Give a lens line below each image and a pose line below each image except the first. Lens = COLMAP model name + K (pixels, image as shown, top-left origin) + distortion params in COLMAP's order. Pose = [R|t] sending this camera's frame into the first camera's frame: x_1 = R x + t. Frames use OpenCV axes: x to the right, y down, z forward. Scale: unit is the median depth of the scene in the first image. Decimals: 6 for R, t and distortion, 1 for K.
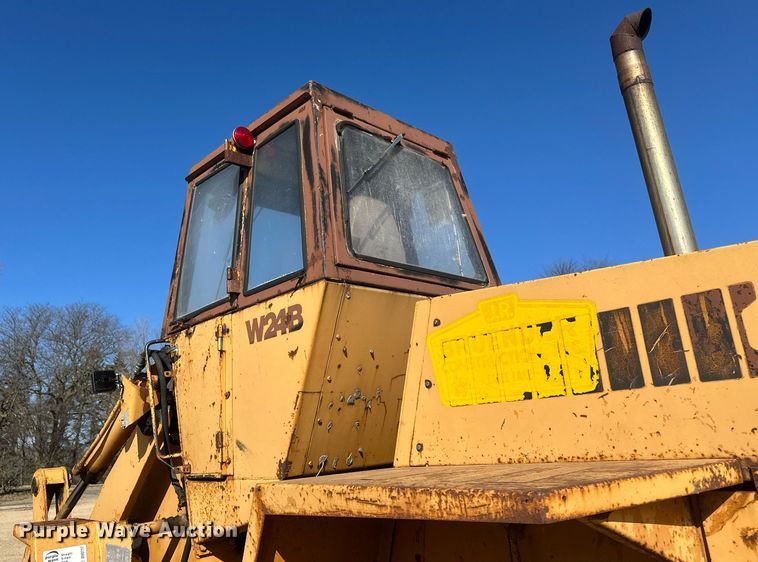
lens RADIAL K [[567.3, 0, 346.7], [0, 567.3, 230.4], [0, 0, 1]] dist [0.095095, -0.112705]
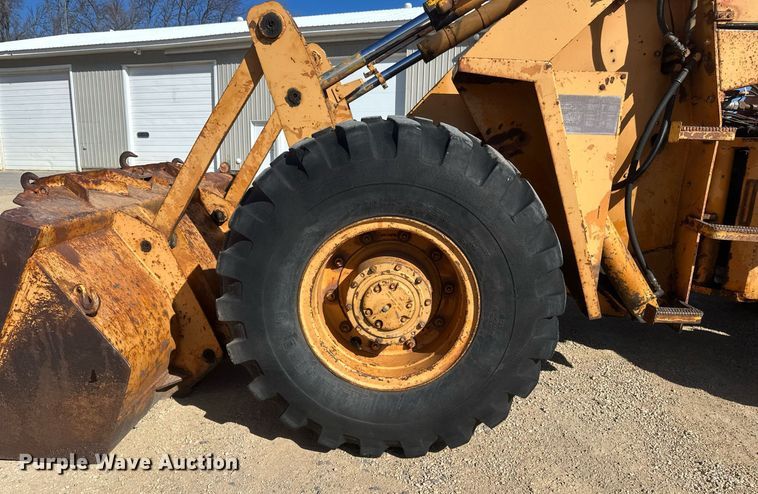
lens RADIAL K [[554.9, 0, 380.4], [0, 554.9, 298.7], [0, 0, 1]] dist [0.067261, -0.084599]
pose [[0.728879, -0.107159, 0.676204, -1.451503], [-0.294187, 0.842824, 0.450668, 0.601359], [-0.618214, -0.527413, 0.582792, 0.622837]]
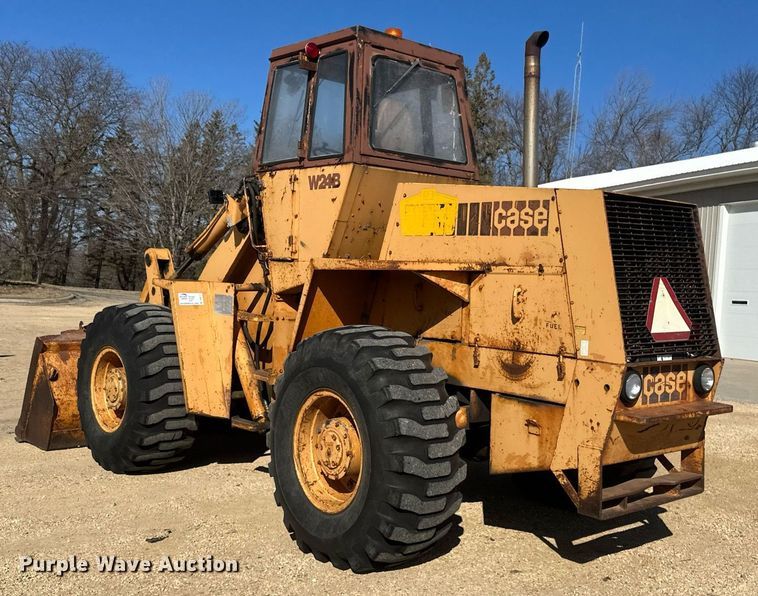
lens RADIAL K [[898.0, 0, 423.5], [0, 898.0, 270.1], [0, 0, 1]] dist [0.170453, -0.019452]
pose [[0.993755, 0.109157, -0.023162, 0.257095], [-0.095003, 0.936517, 0.337506, -0.521155], [0.058533, -0.333198, 0.941038, -1.608086]]
